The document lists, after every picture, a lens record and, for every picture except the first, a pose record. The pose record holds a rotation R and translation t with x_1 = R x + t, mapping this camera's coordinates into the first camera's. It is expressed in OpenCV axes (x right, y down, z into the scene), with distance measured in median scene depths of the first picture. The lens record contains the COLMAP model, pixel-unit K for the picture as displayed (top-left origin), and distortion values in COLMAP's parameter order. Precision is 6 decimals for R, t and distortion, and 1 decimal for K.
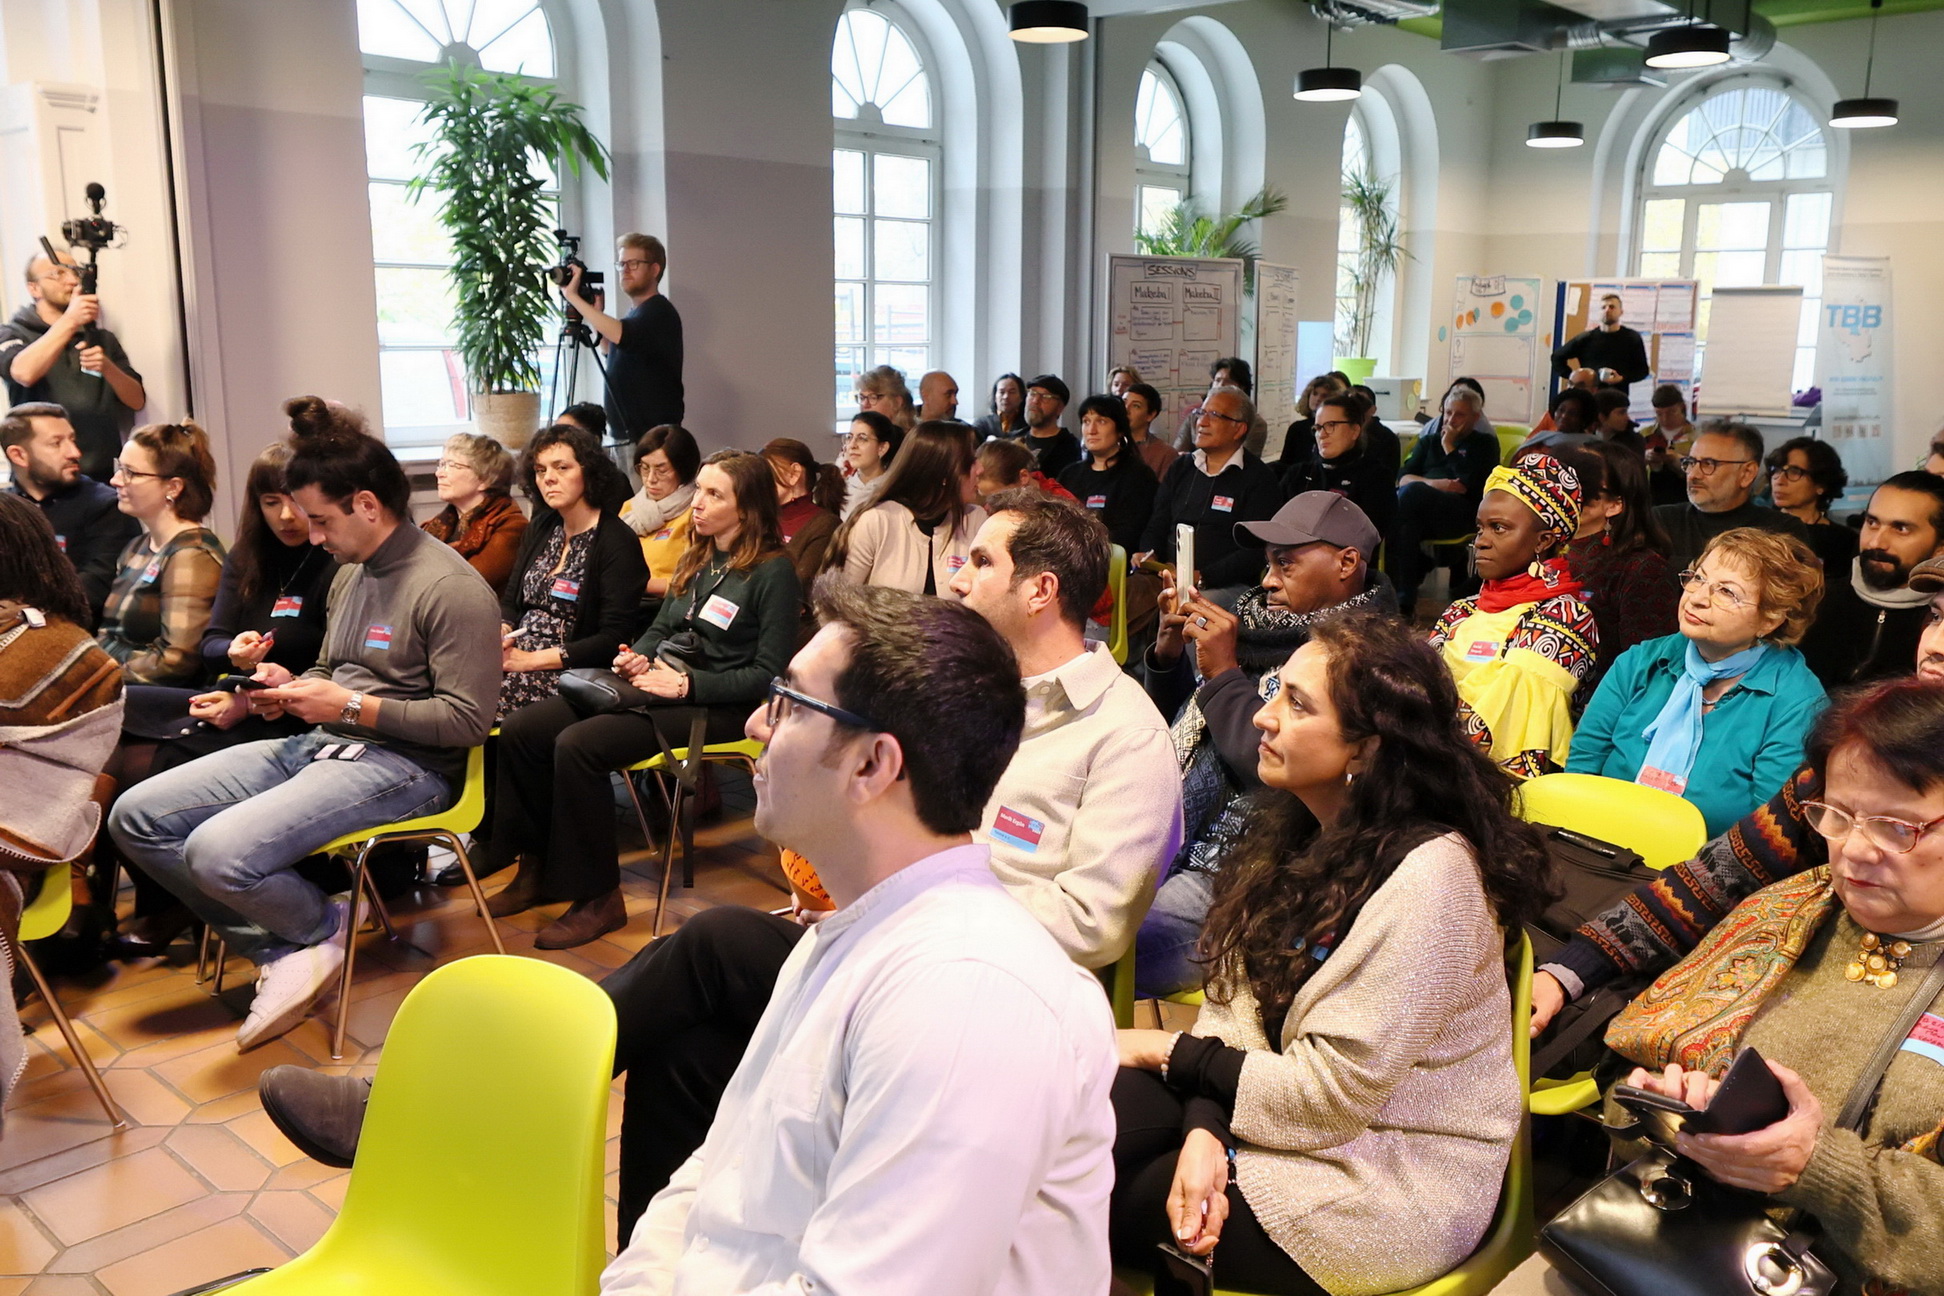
lens RADIAL K [[1643.0, 0, 989.1], [0, 1643.0, 618.9], [0, 0, 1]] dist [0.012349, -0.006061]
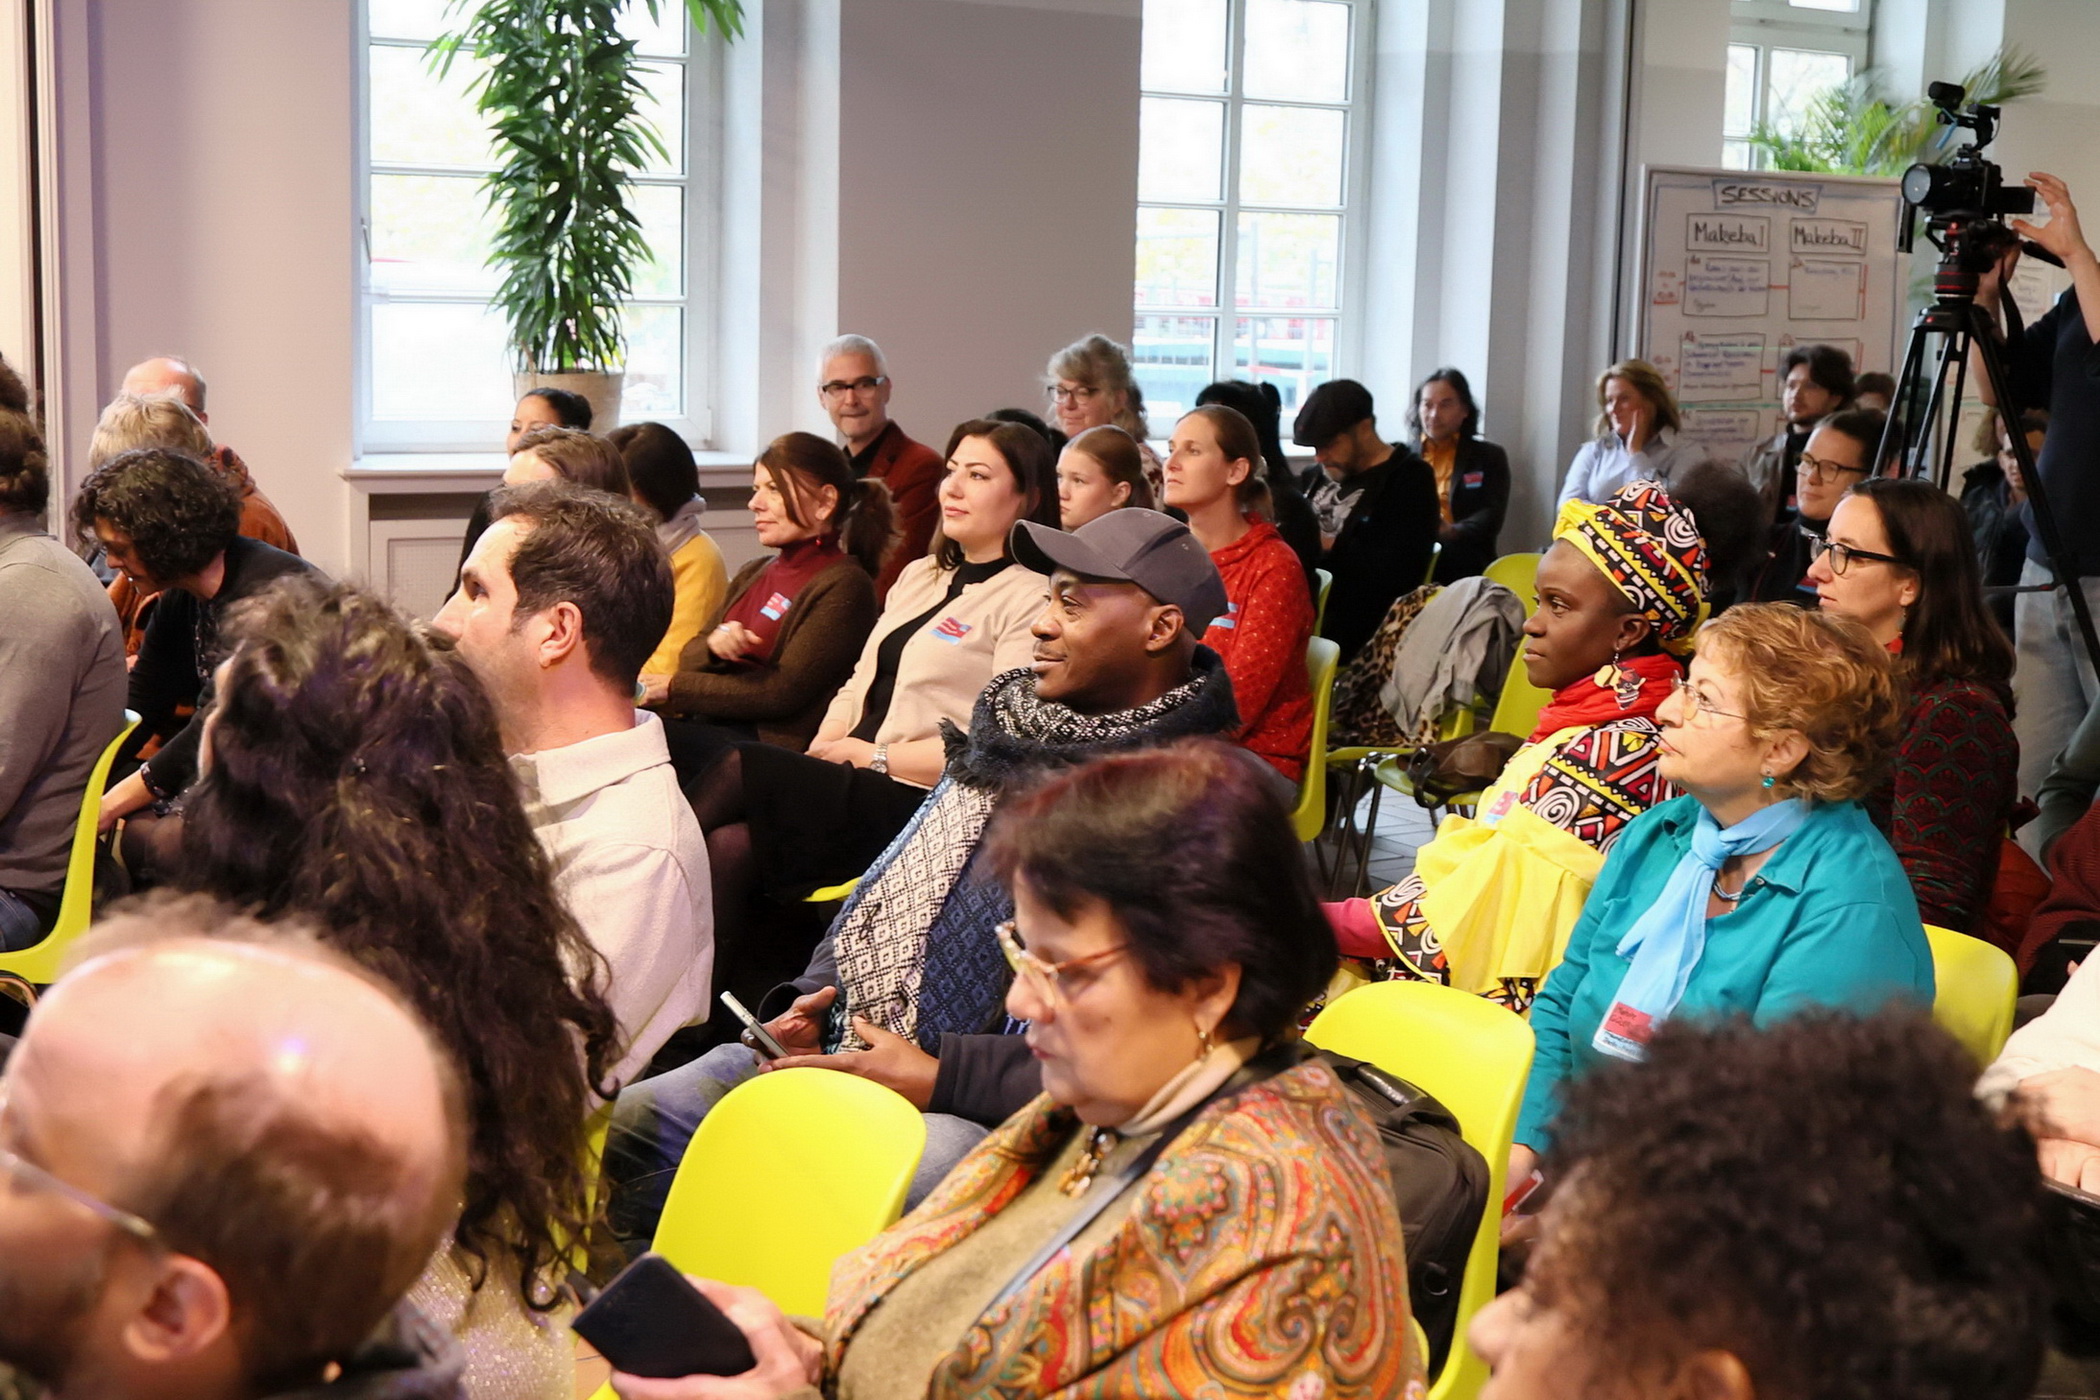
lens RADIAL K [[2912.6, 0, 1028.2], [0, 2912.6, 697.6], [0, 0, 1]] dist [-0.012043, 0.000000]
pose [[0.966431, 0.055730, -0.250809, 0.169354], [-0.065316, 0.997412, -0.030057, 0.010268], [0.248484, 0.045430, 0.967570, -0.036729]]
